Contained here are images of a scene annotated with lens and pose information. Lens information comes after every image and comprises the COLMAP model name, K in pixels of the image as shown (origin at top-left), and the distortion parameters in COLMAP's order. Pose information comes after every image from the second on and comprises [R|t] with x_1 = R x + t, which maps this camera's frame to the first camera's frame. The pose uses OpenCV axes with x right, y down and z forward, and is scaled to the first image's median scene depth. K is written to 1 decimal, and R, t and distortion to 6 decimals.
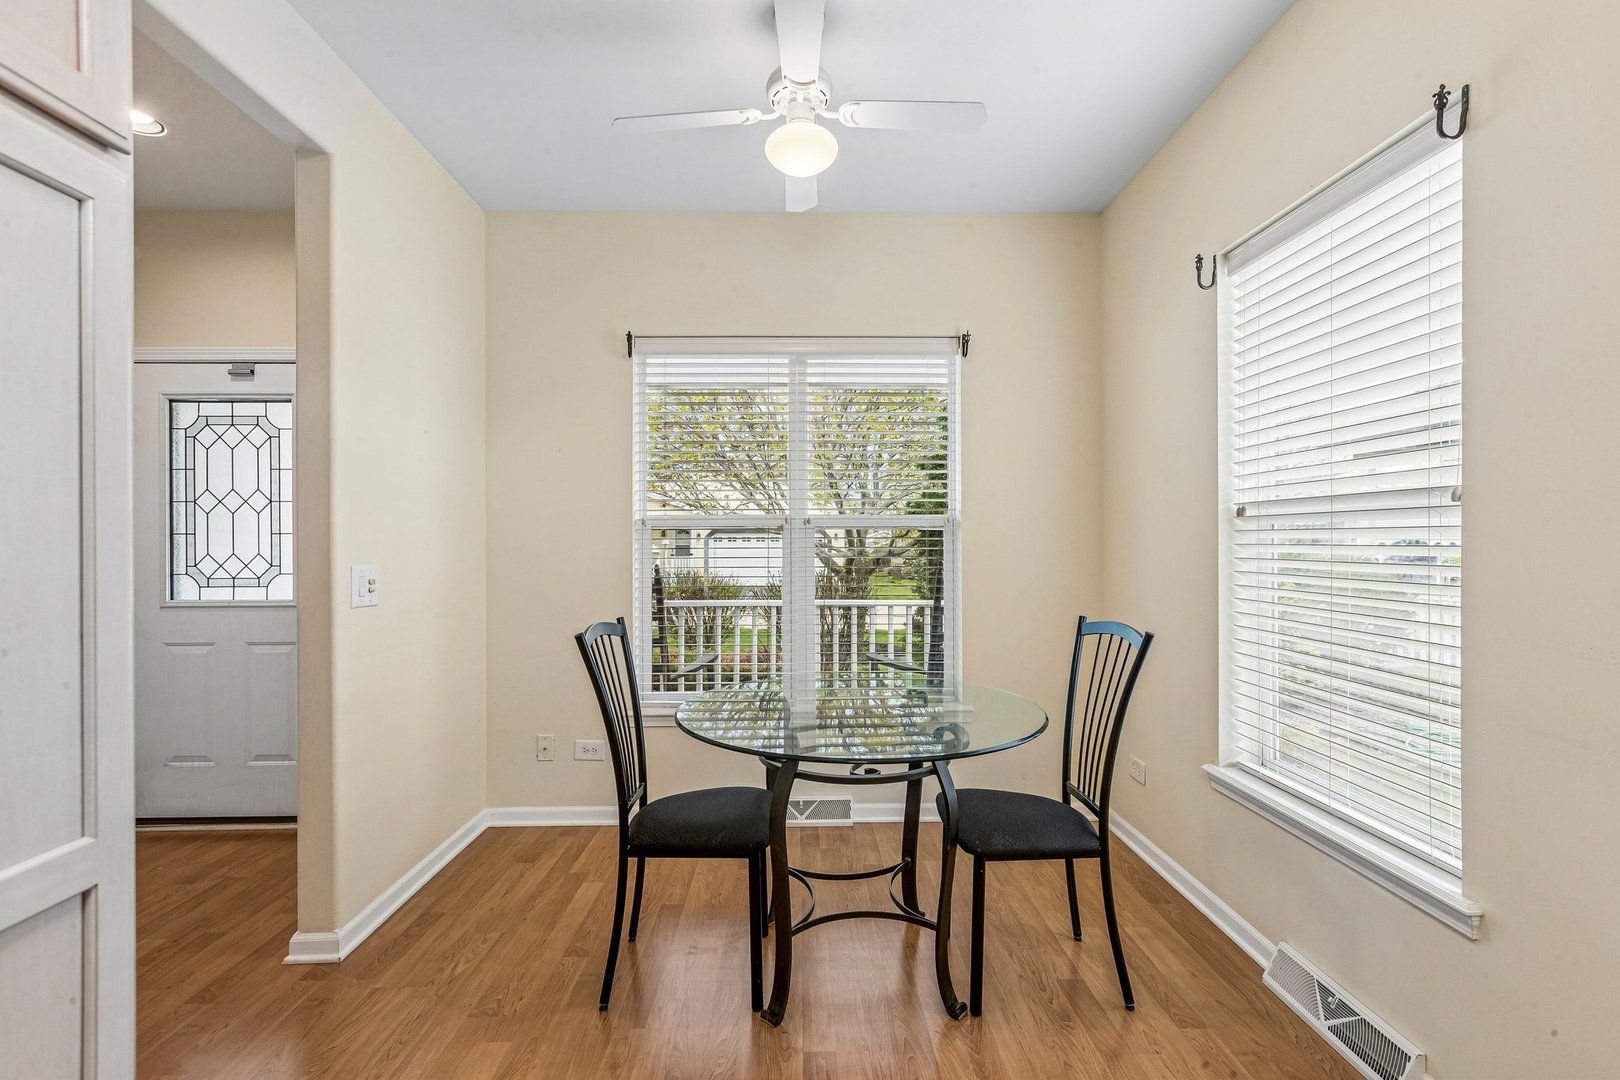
lens RADIAL K [[733.9, 0, 811.4], [0, 733.9, 543.9], [0, 0, 1]] dist [0.000968, 0.001180]
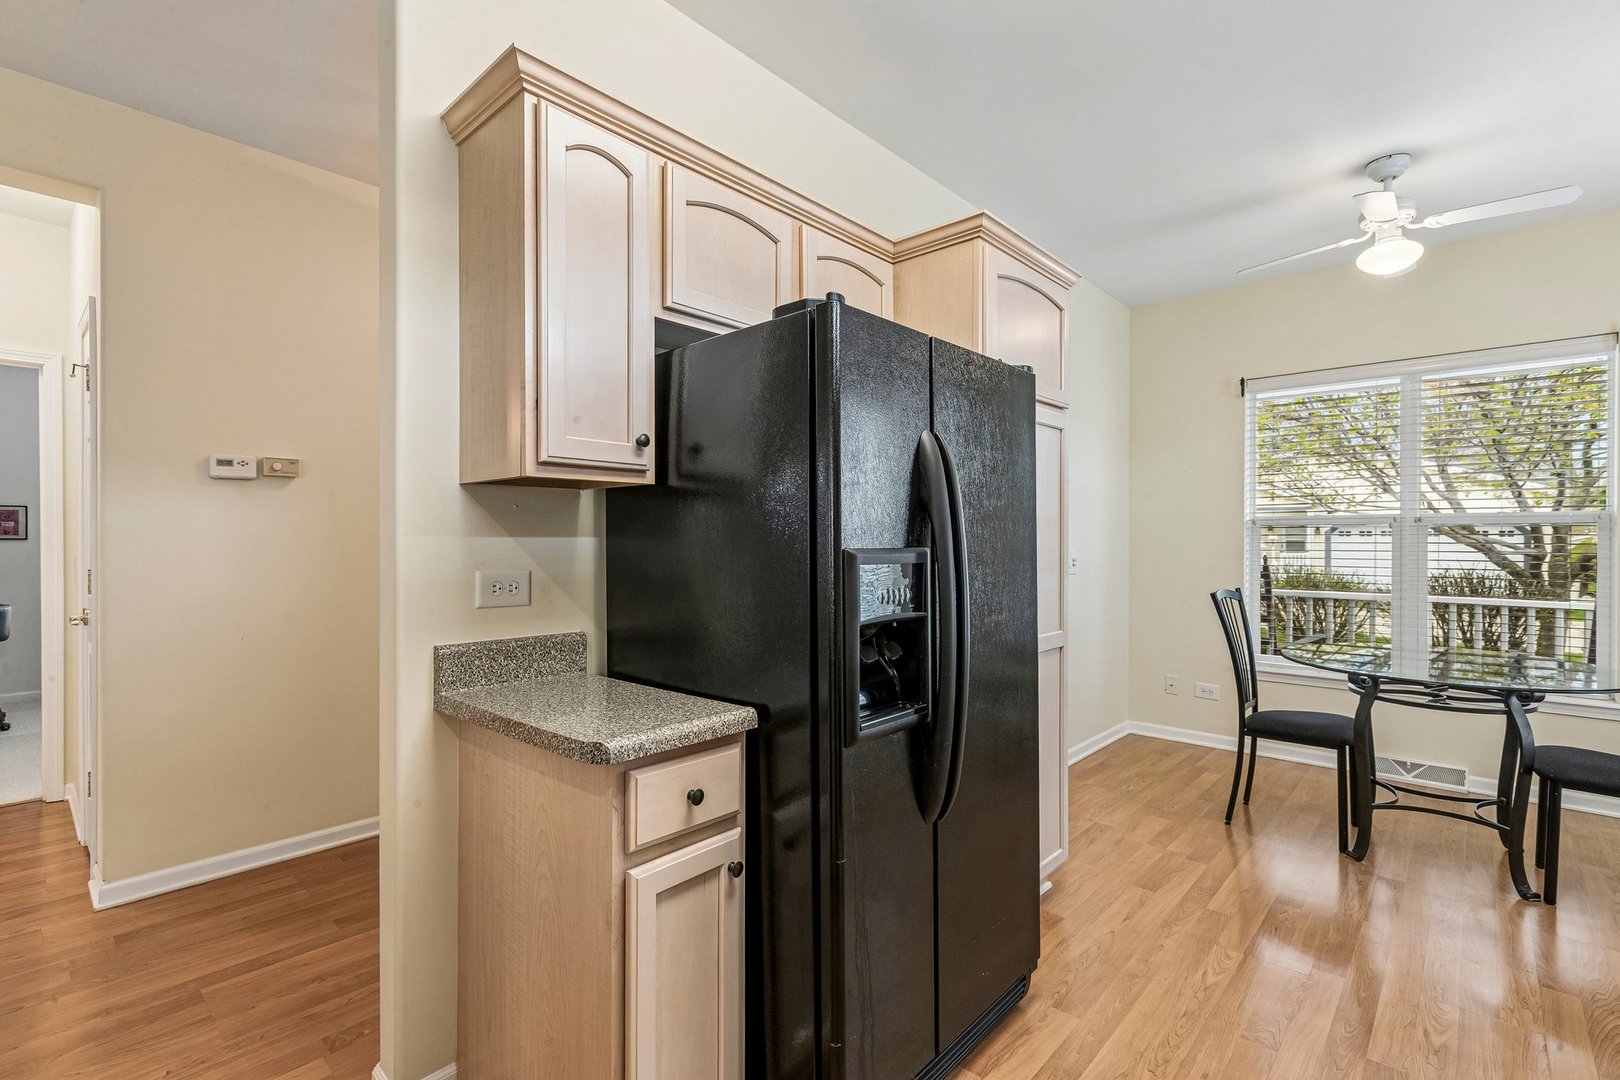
lens RADIAL K [[733.9, 0, 805.7], [0, 733.9, 532.2], [0, 0, 1]] dist [0.000968, 0.001180]
pose [[0.722446, 0.003662, -0.691417, 0.117516], [-0.008343, 0.999959, -0.003421, -0.001080], [0.691377, 0.008240, 0.722447, -0.590540]]
